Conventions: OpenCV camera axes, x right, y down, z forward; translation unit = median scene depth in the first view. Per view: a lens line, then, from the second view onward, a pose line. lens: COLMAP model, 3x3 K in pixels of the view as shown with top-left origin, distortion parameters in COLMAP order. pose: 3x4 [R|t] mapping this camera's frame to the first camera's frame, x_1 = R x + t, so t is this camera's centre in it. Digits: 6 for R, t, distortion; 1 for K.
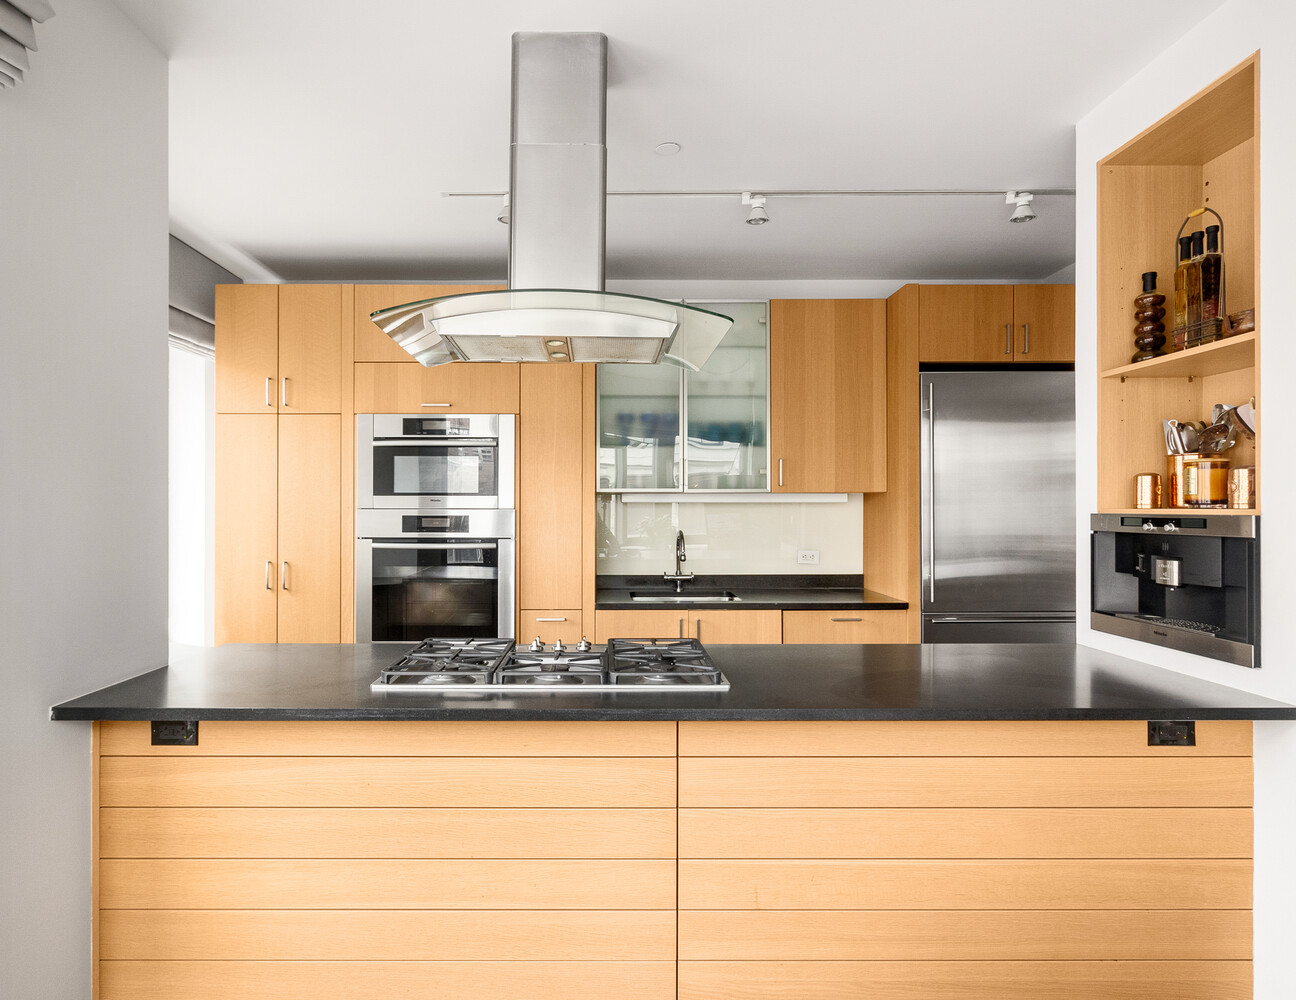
lens RADIAL K [[712.8, 0, 646.5], [0, 712.8, 502.0], [0, 0, 1]] dist [-0.002909, -0.000208]
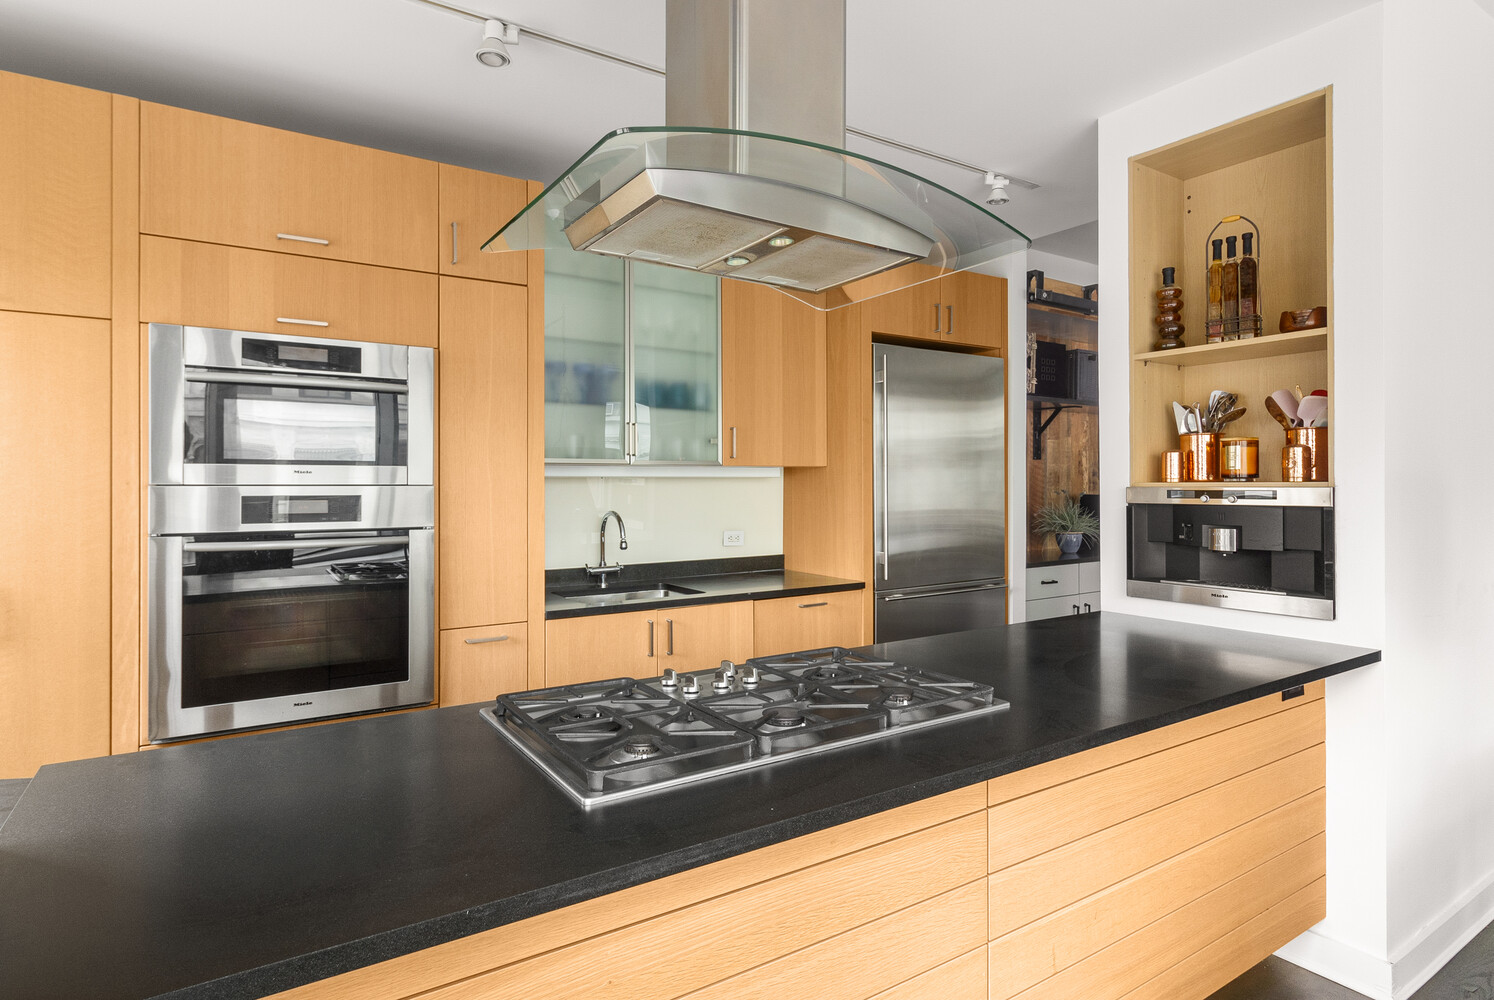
lens RADIAL K [[748.0, 0, 739.5], [0, 748.0, 477.8], [0, 0, 1]] dist [-0.001231, -0.000186]
pose [[0.861528, 0.002616, 0.507703, -0.296580], [-0.001611, 0.999996, -0.002419, 0.003954], [-0.507707, 0.001266, 0.861529, 0.225552]]
